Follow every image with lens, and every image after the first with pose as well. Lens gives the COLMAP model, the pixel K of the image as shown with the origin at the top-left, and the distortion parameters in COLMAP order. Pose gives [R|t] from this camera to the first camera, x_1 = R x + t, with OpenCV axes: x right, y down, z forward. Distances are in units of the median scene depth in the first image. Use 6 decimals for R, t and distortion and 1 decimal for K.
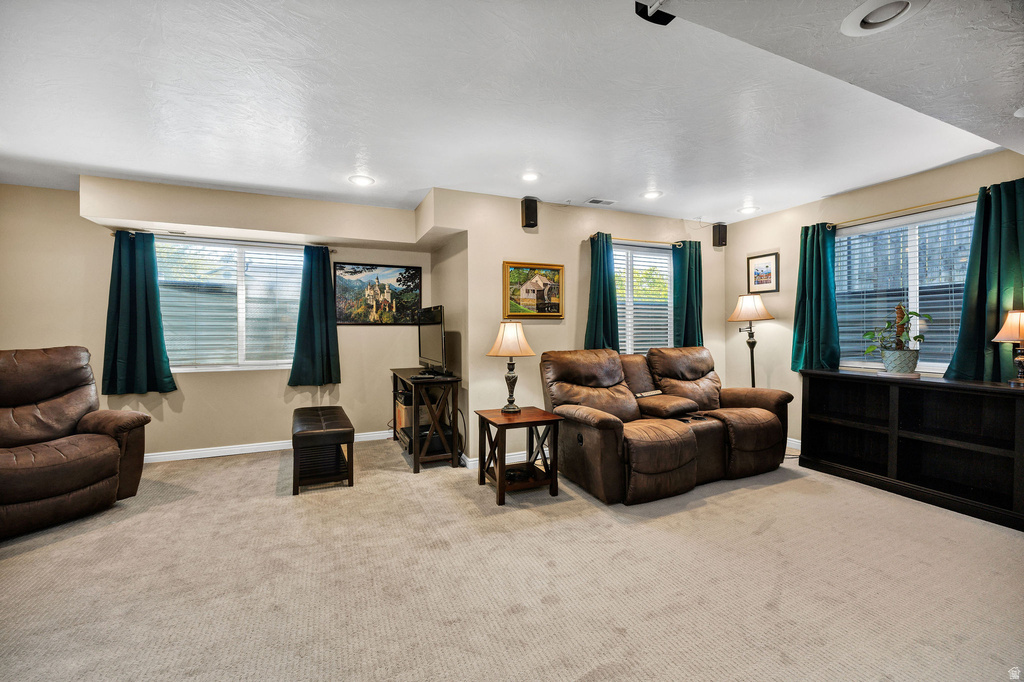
lens RADIAL K [[409.9, 0, 509.3], [0, 409.9, 336.0], [0, 0, 1]] dist [-0.002445, -0.000705]
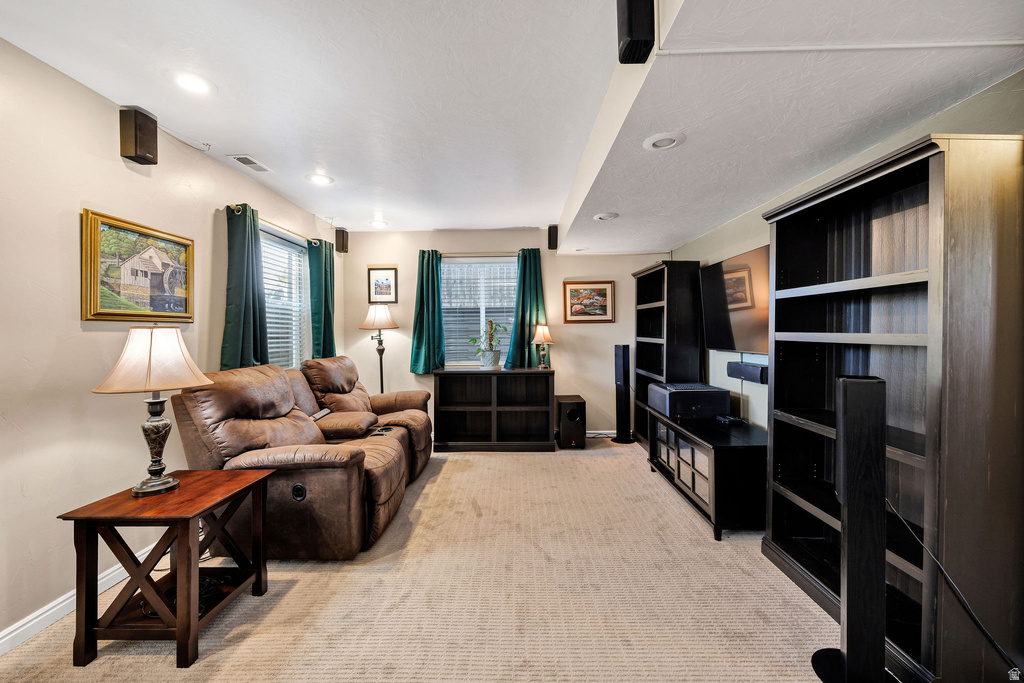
lens RADIAL K [[409.9, 0, 513.5], [0, 409.9, 336.2], [0, 0, 1]] dist [-0.002445, -0.000705]
pose [[0.395160, -0.005394, 0.918596, -0.267452], [0.024087, 0.999700, -0.004491, -0.006256], [-0.918296, 0.023901, 0.395171, 0.297442]]
